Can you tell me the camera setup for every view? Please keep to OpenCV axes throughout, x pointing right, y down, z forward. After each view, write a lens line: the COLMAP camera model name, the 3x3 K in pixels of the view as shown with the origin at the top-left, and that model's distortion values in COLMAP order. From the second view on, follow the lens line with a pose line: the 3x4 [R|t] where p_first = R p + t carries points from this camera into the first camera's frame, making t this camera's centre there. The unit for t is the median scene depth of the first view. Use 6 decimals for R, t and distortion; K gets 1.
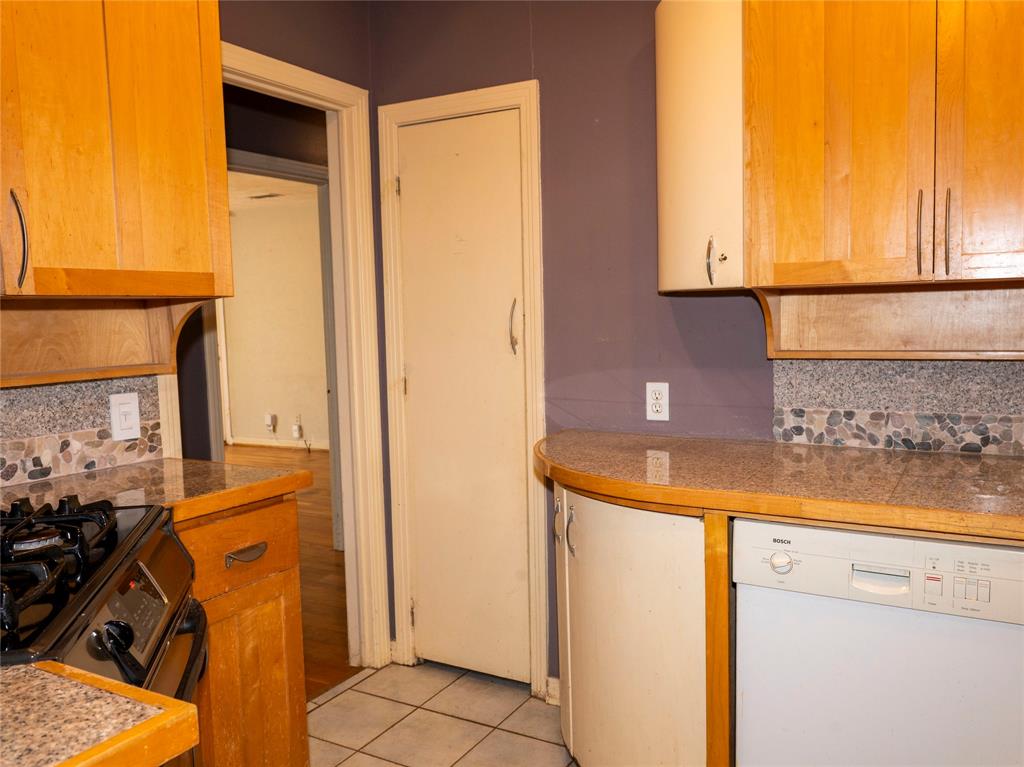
lens RADIAL K [[828.6, 0, 513.9], [0, 828.6, 383.6], [0, 0, 1]] dist [-0.005187, -0.007837]
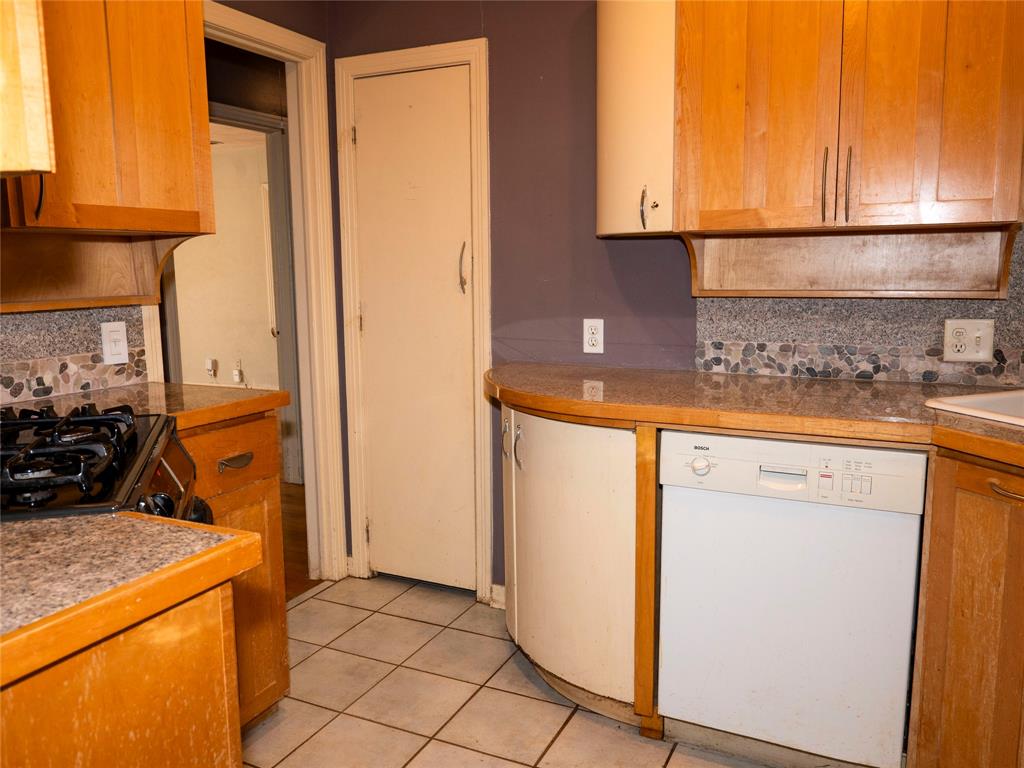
lens RADIAL K [[812.6, 0, 487.2], [0, 812.6, 378.5], [0, 0, 1]] dist [-0.003952, -0.014971]
pose [[0.998516, 0.003493, 0.054353, -0.034034], [-0.006362, 0.998590, 0.052694, 0.026274], [-0.054092, -0.052962, 0.997130, -0.100628]]
